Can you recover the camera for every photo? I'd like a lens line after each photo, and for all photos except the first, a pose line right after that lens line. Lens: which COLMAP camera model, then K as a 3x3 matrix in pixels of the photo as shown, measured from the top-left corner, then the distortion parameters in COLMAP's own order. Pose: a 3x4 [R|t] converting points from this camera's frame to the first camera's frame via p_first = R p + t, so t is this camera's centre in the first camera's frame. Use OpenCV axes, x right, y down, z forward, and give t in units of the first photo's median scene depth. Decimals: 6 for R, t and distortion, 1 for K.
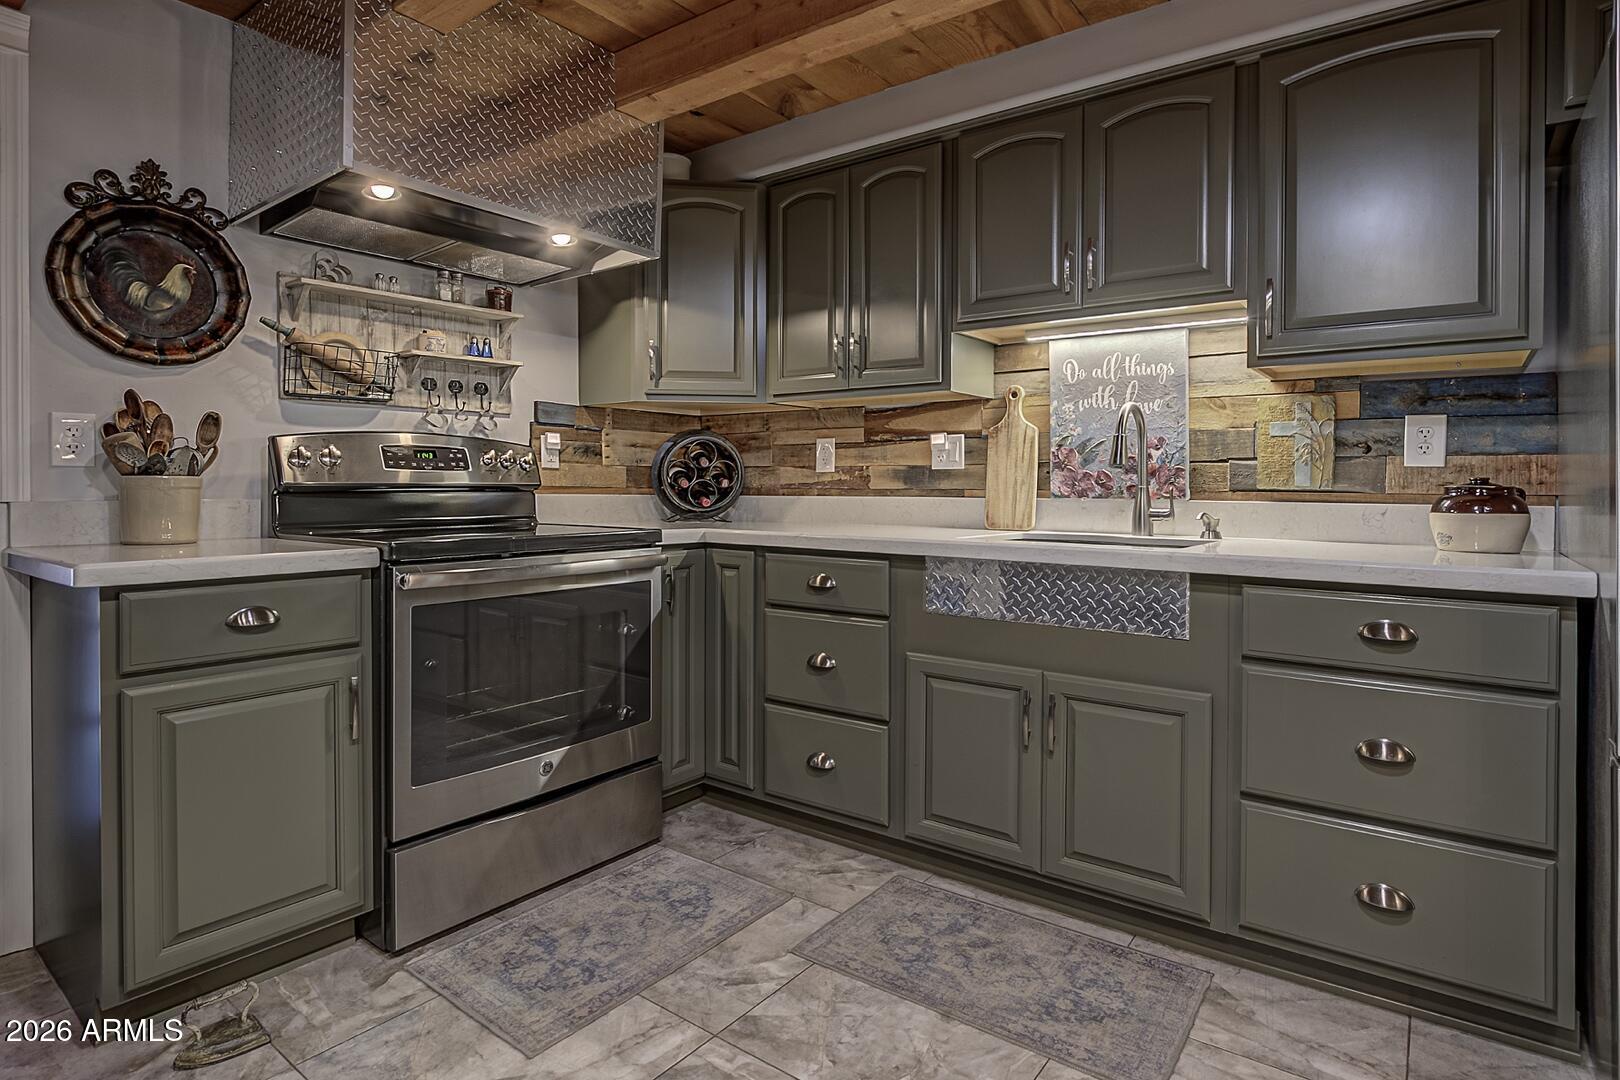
lens RADIAL K [[995.5, 0, 810.5], [0, 995.5, 494.6], [0, 0, 1]] dist [-0.007043, -0.027593]
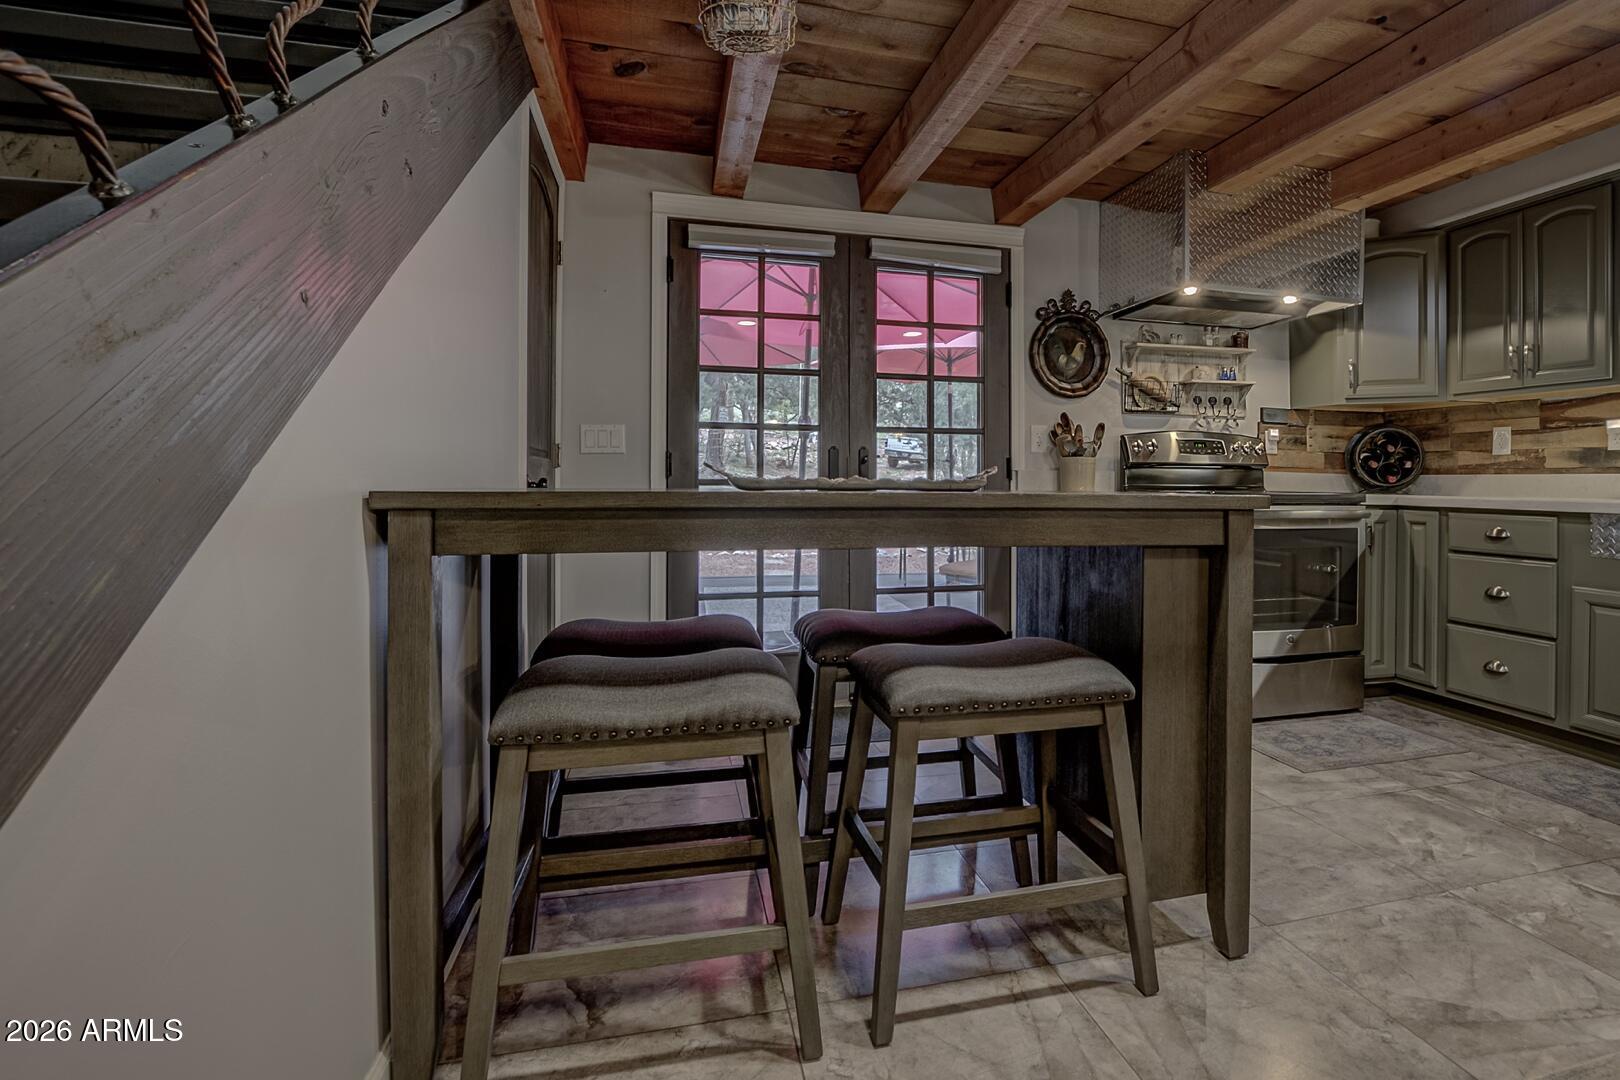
lens RADIAL K [[995.5, 0, 810.5], [0, 995.5, 494.6], [0, 0, 1]] dist [-0.007043, -0.027593]
pose [[0.826473, 0.003308, -0.562967, -0.006428], [-0.004080, 0.999992, -0.000114, 0.038032], [0.562962, 0.002391, 0.826480, -0.598805]]
